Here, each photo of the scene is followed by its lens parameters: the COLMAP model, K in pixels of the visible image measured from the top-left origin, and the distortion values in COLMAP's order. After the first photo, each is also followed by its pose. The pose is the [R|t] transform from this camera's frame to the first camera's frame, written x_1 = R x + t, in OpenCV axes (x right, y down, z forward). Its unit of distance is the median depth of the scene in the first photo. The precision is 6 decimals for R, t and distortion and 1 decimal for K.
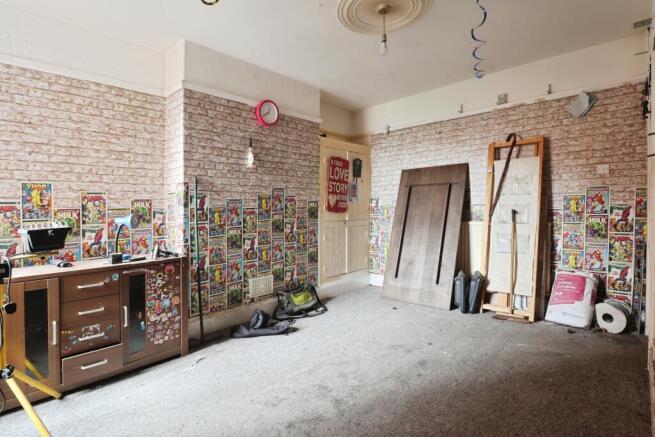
lens RADIAL K [[342.3, 0, 327.5], [0, 342.3, 218.5], [0, 0, 1]] dist [-0.007879, -0.001062]
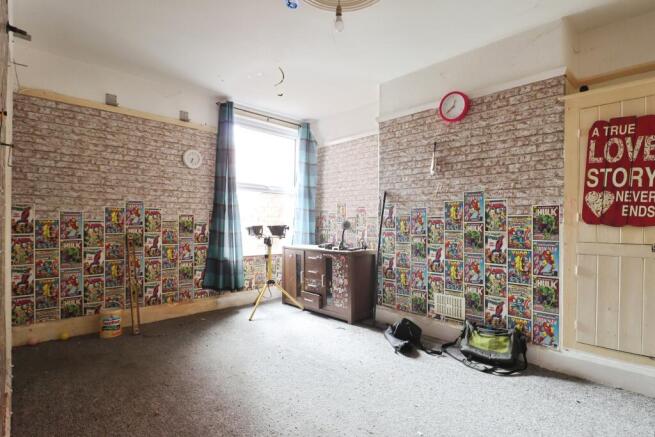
lens RADIAL K [[342.3, 0, 327.5], [0, 342.3, 218.5], [0, 0, 1]] dist [-0.007879, -0.001062]
pose [[-0.101593, 0.011188, -0.994763, 0.732321], [-0.028169, 0.999503, 0.014118, -0.031135], [0.994427, 0.029456, -0.101228, 0.794298]]
